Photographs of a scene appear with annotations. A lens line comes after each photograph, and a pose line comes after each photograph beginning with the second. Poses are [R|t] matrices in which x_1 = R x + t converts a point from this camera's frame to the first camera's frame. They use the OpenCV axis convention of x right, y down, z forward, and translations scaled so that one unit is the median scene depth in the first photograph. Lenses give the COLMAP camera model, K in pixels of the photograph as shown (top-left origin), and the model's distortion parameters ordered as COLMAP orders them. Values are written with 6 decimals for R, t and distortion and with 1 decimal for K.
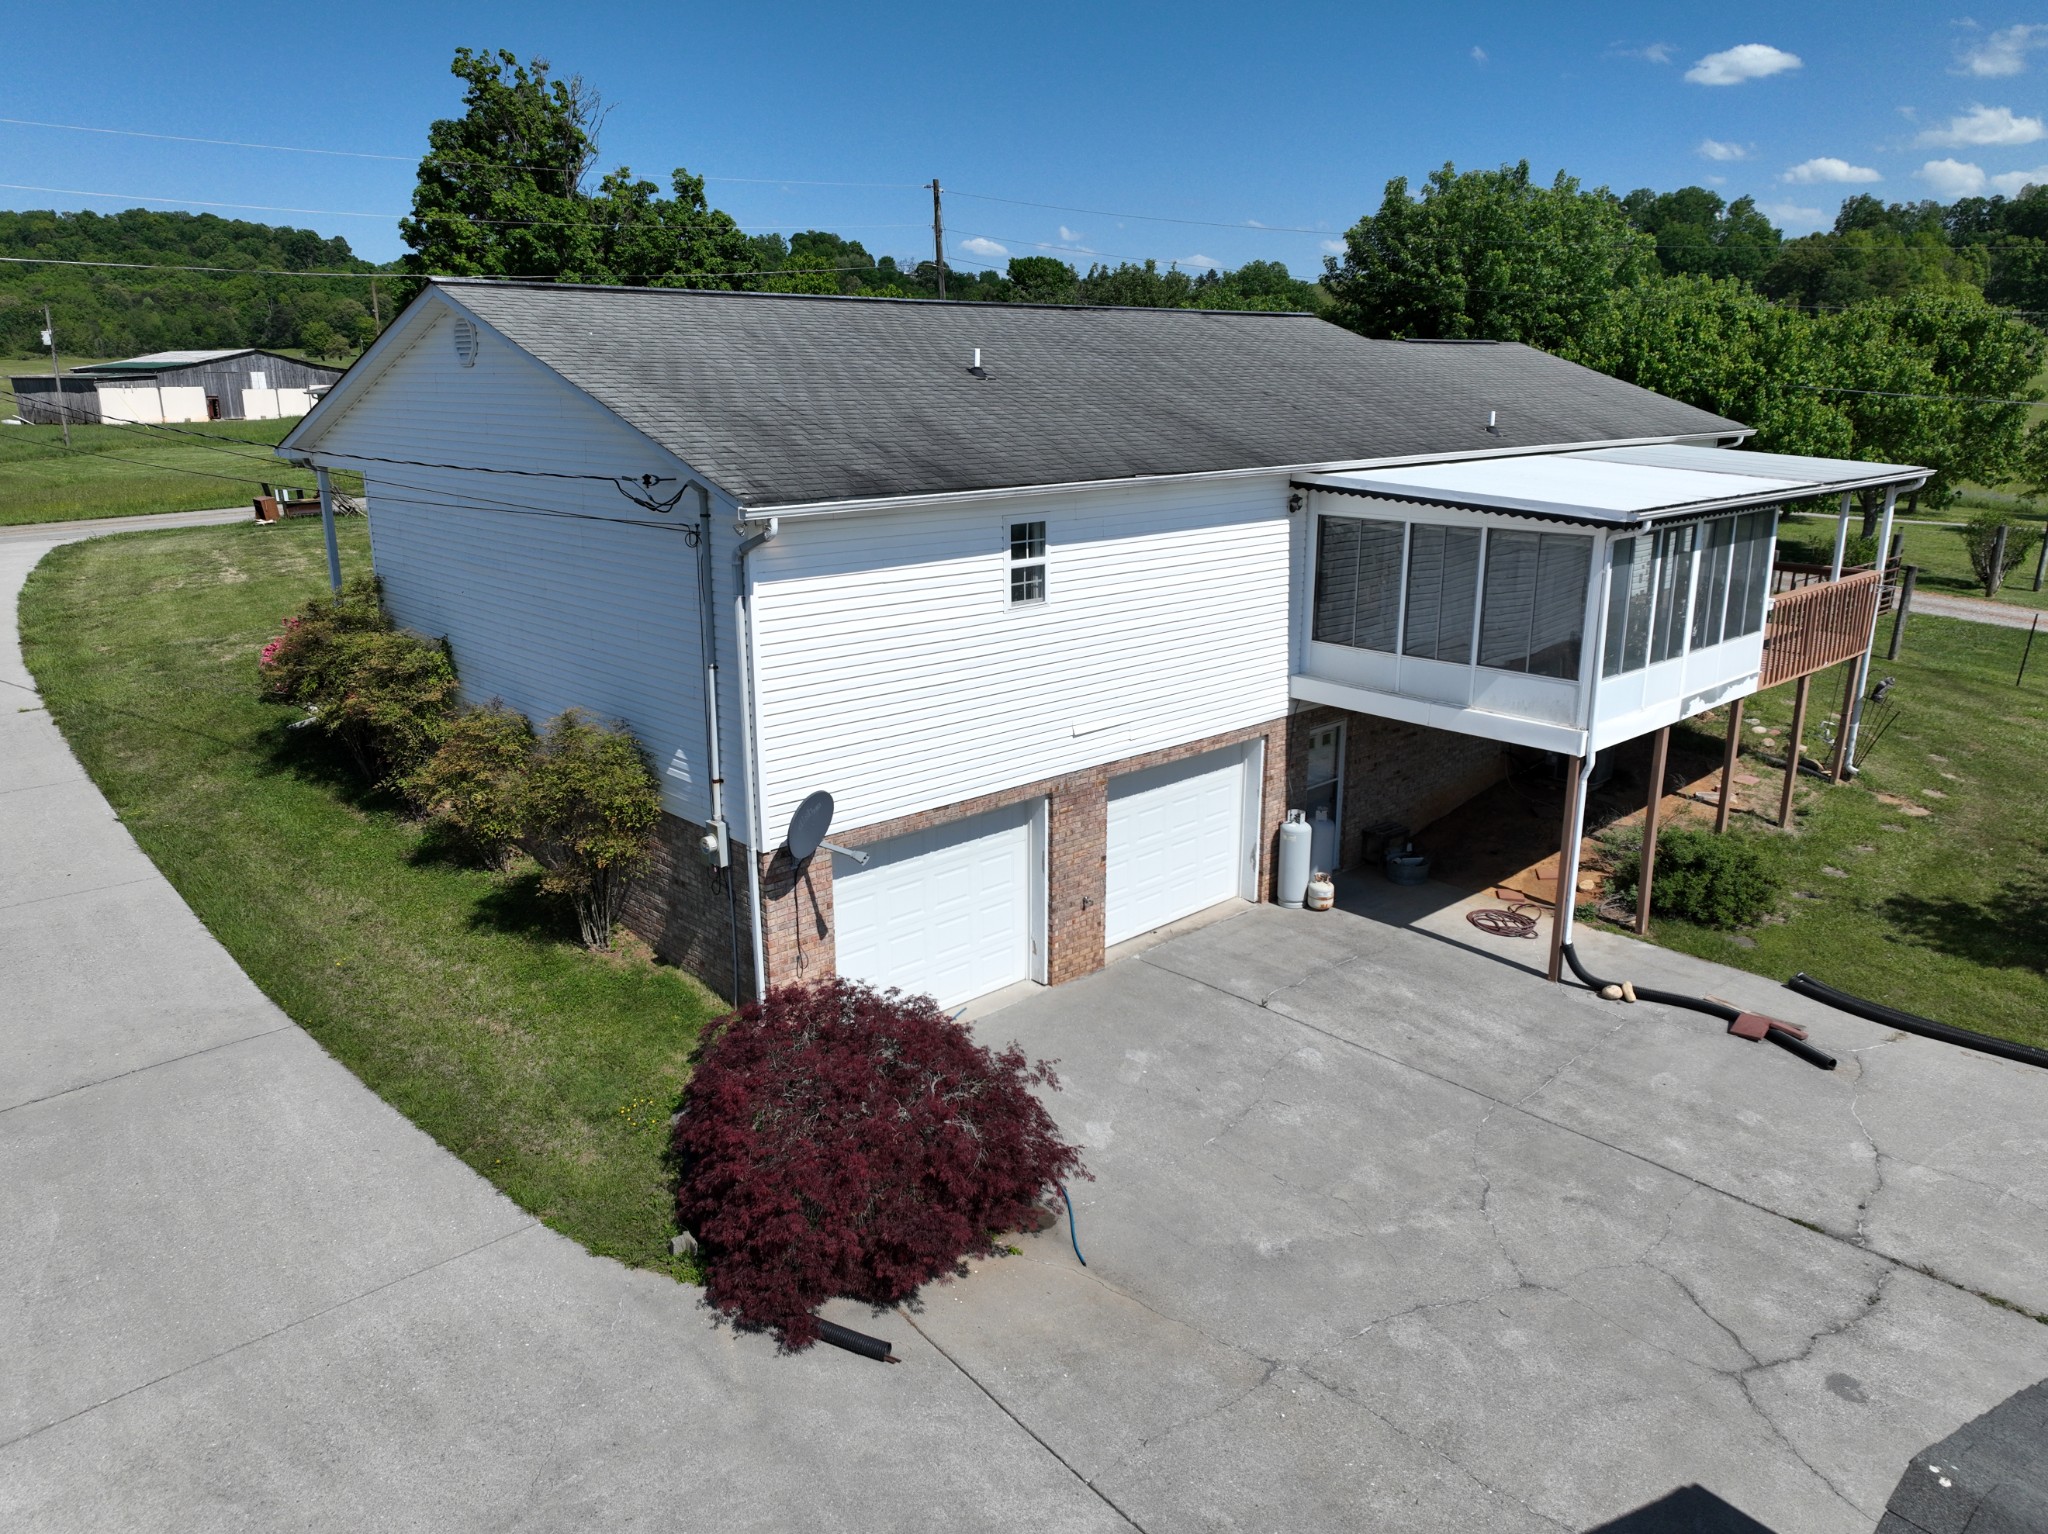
lens RADIAL K [[1464.0, 0, 1025.7], [0, 1464.0, 765.2], [0, 0, 1]] dist [-0.000585, 0.012811]
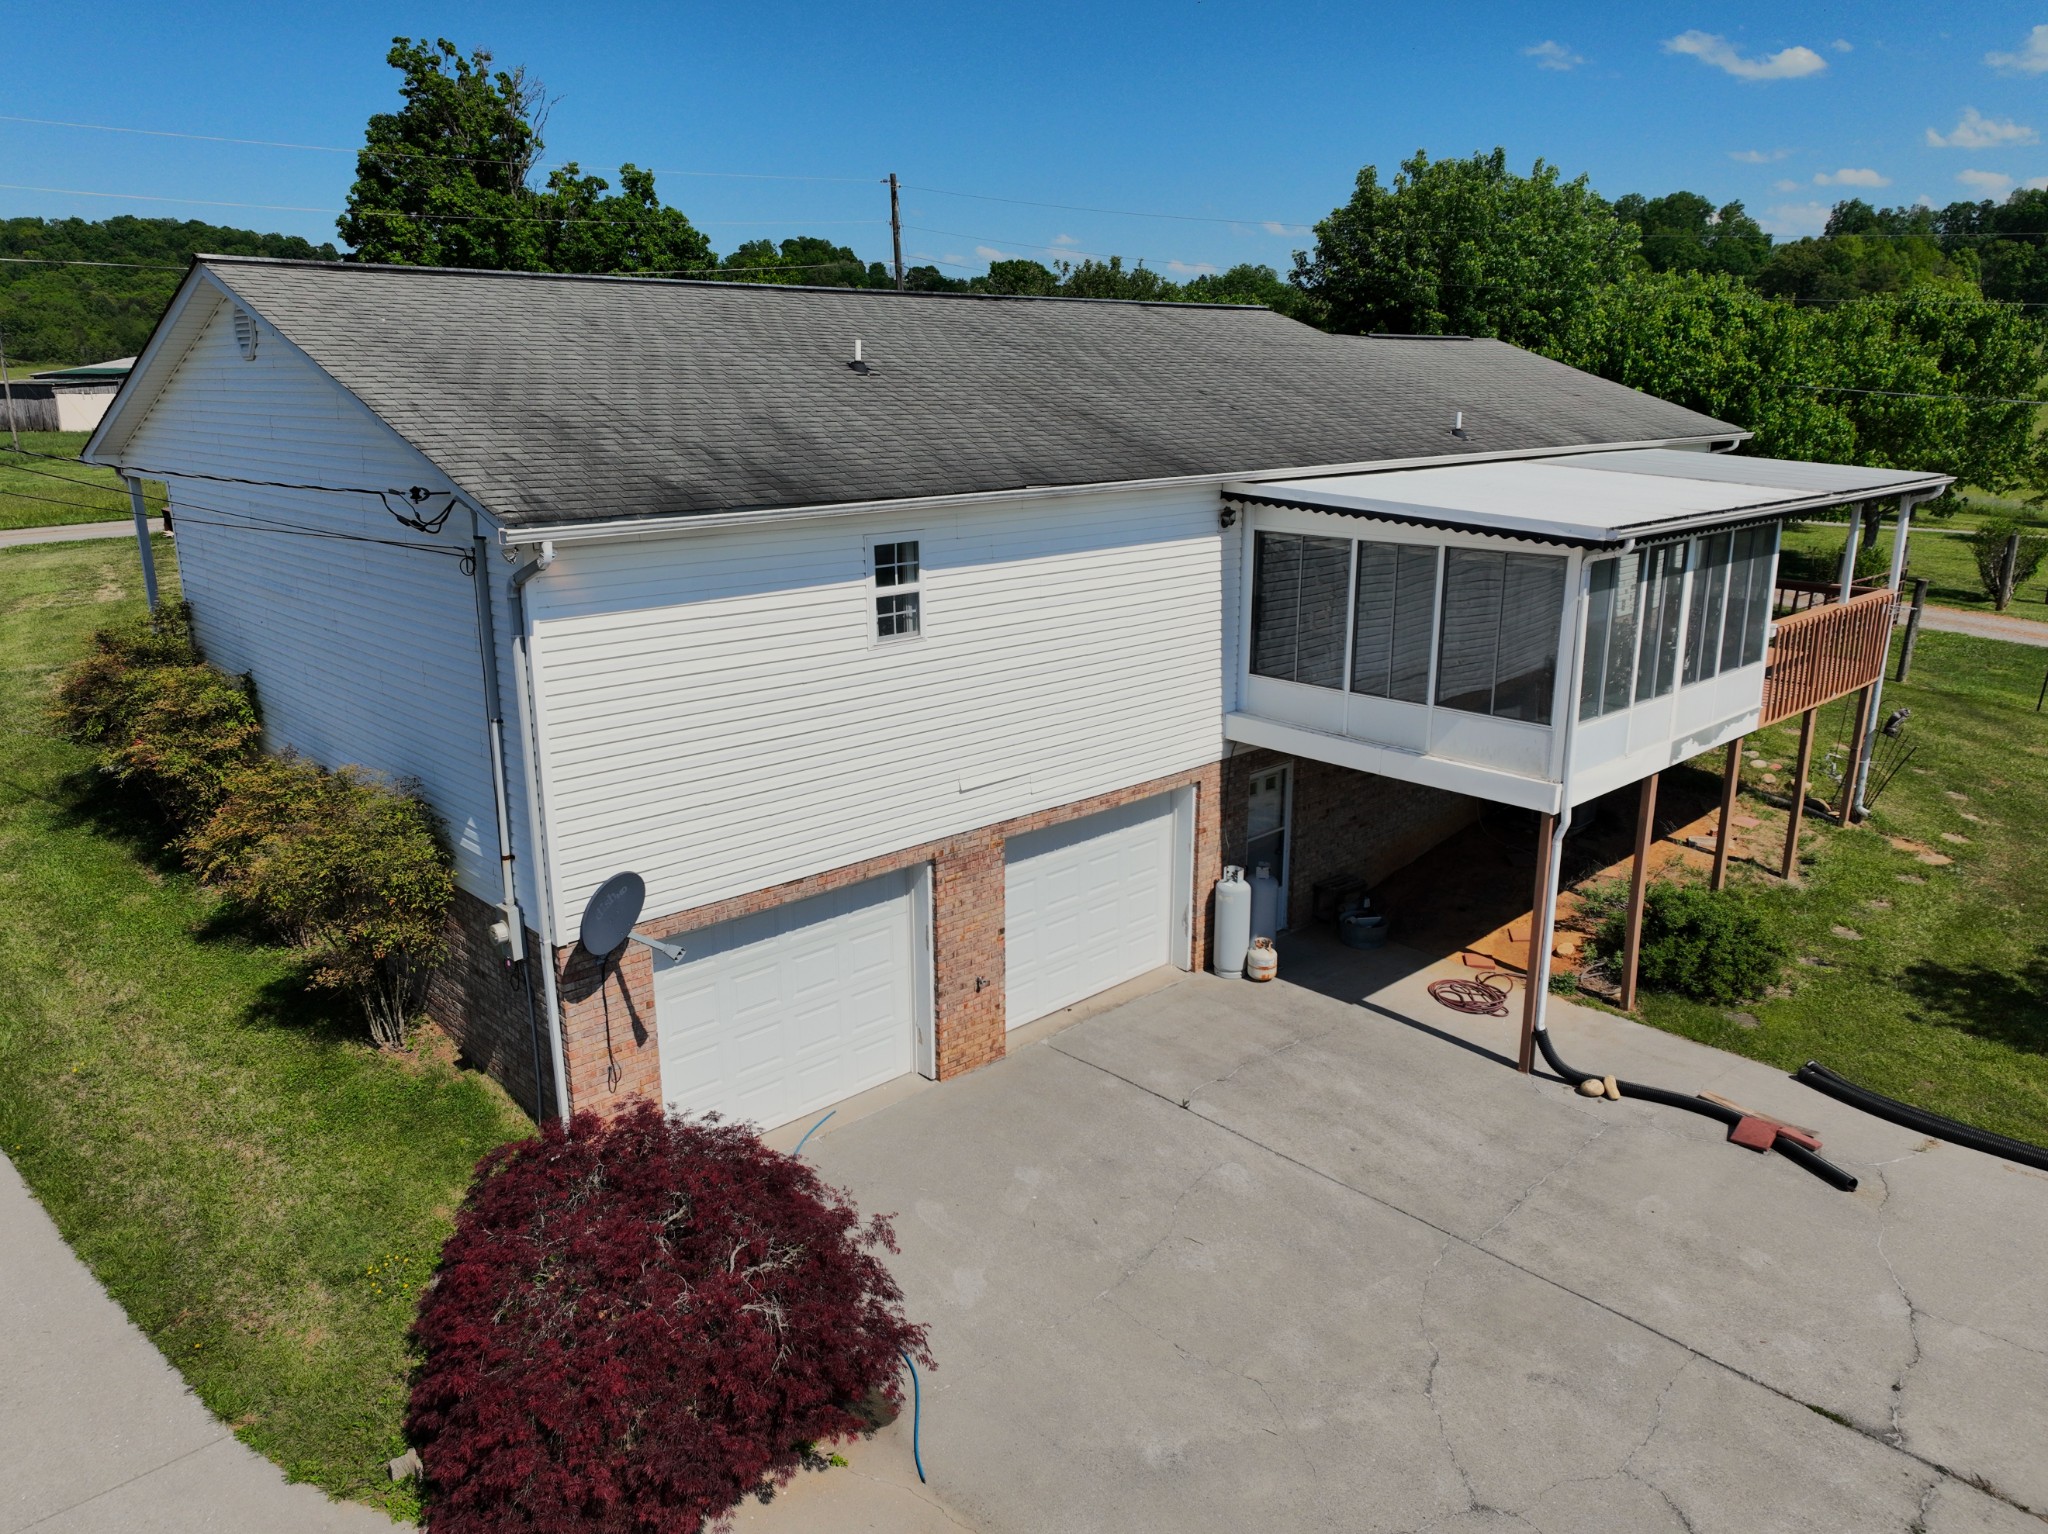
lens RADIAL K [[1464.0, 0, 1026.2], [0, 1464.0, 763.4], [0, 0, 1]] dist [-0.000585, 0.012811]
pose [[0.999987, -0.002809, 0.004246, 0.039585], [0.002830, 0.999984, -0.004929, -0.018810], [-0.004232, 0.004941, 0.999979, 0.086042]]
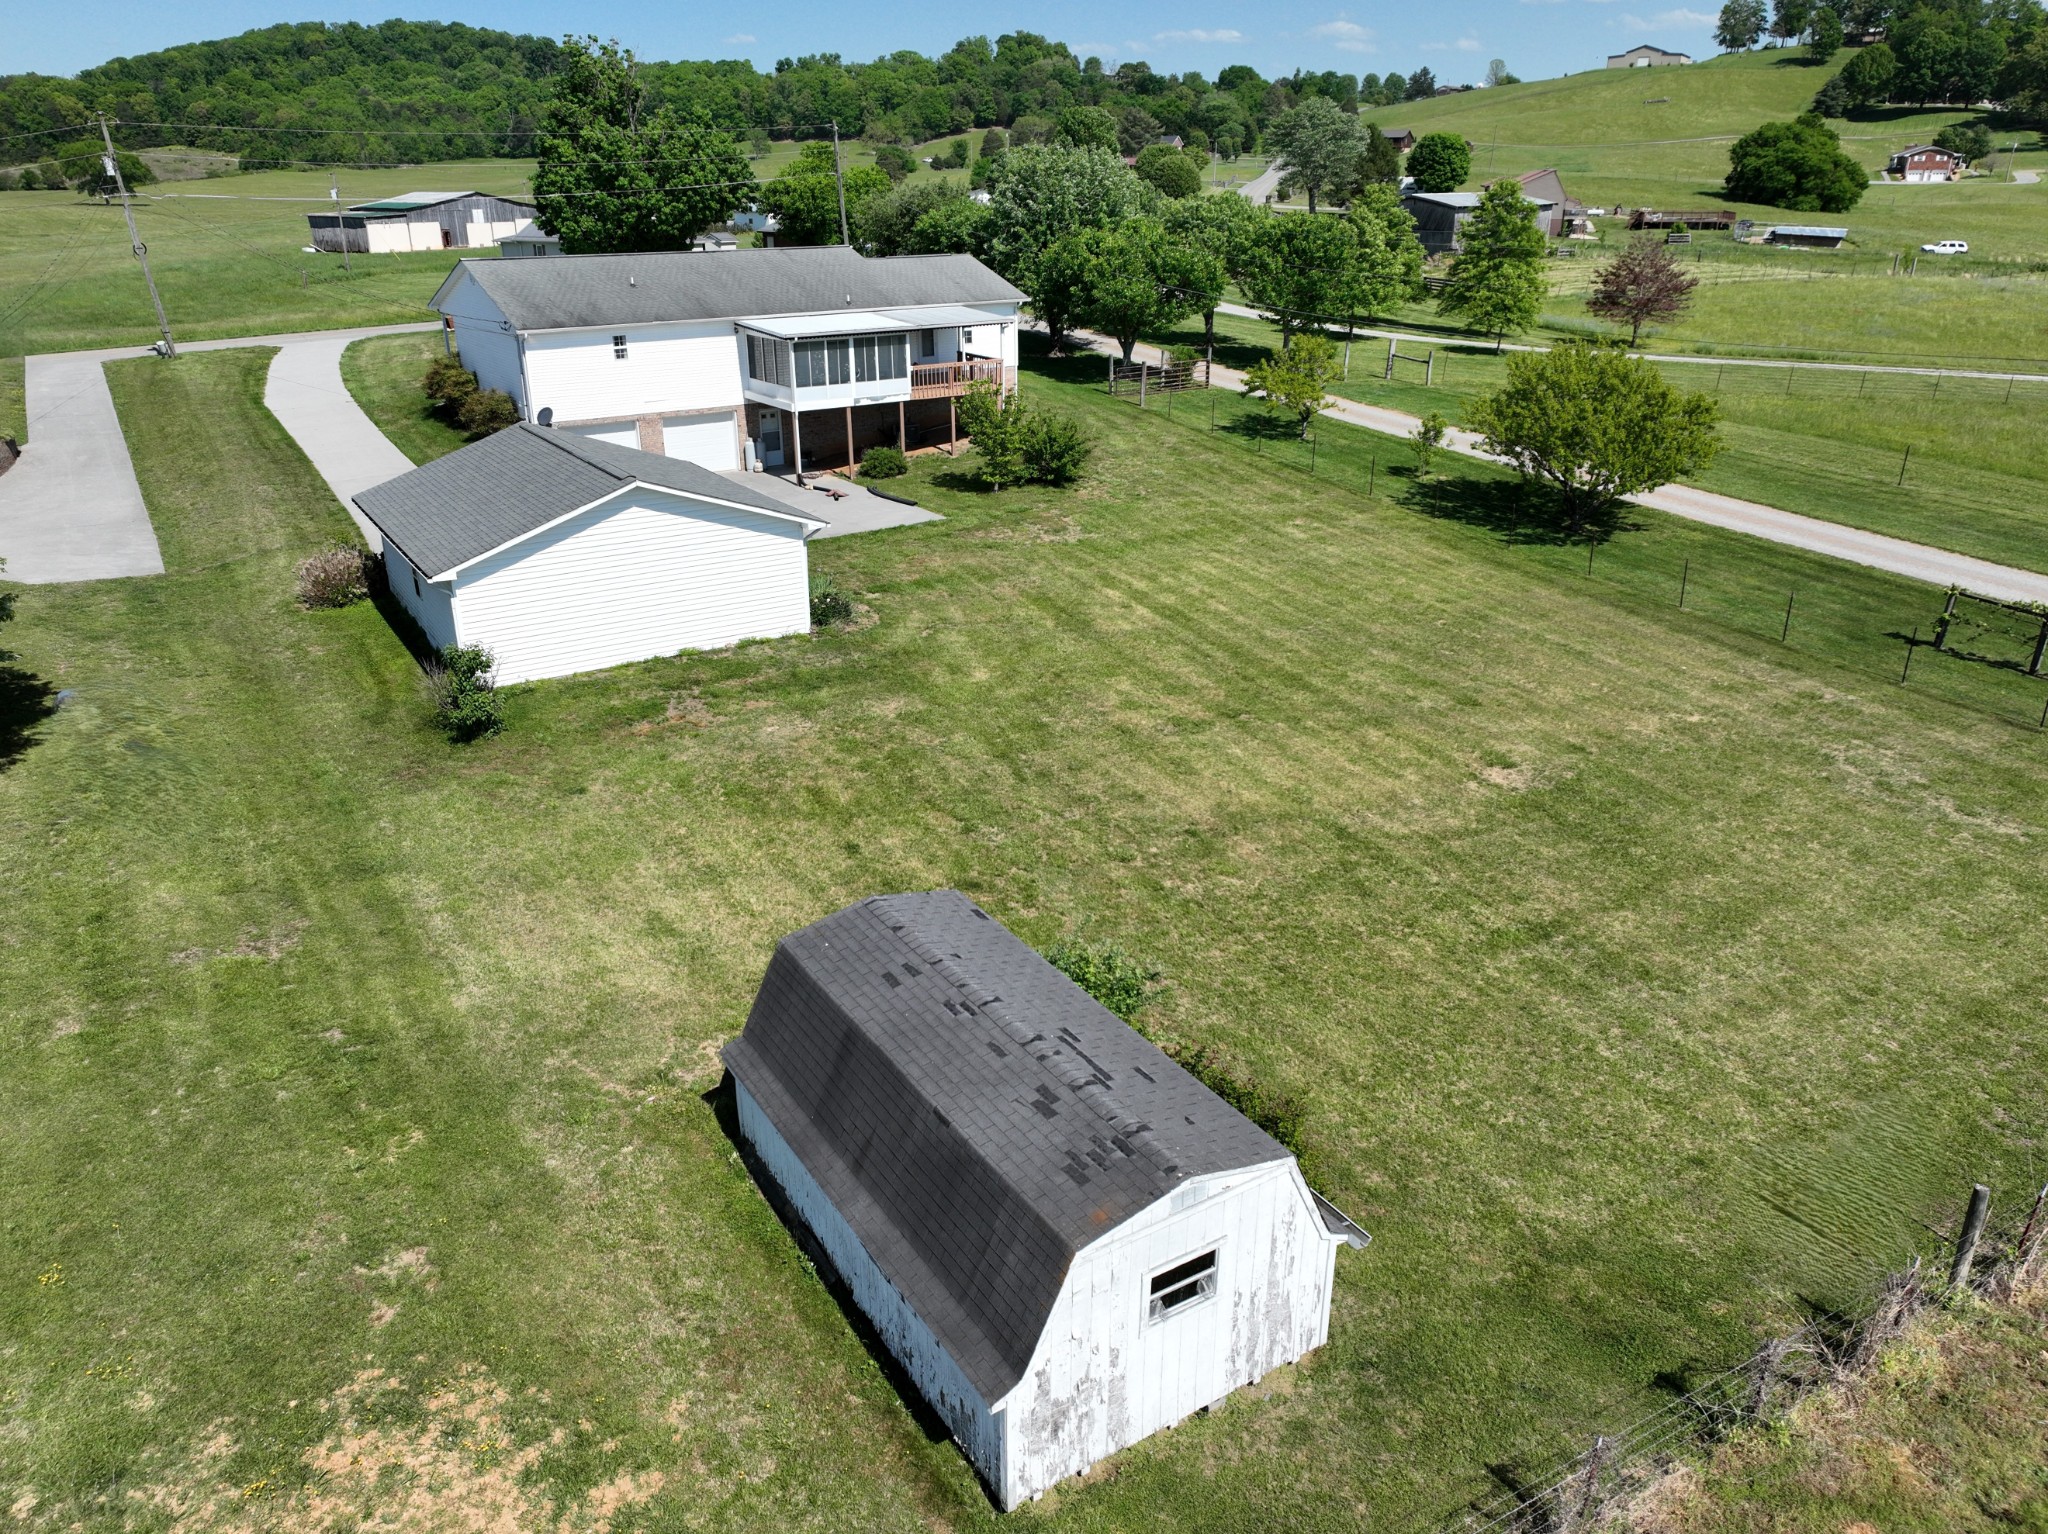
lens RADIAL K [[1464.0, 0, 1016.7], [0, 1464.0, 775.6], [0, 0, 1]] dist [-0.000585, 0.012811]
pose [[0.987611, 0.057096, -0.146168, 0.816685], [-0.037820, 0.990606, 0.131410, 0.204484], [0.152298, -0.124254, 0.980493, -1.300477]]
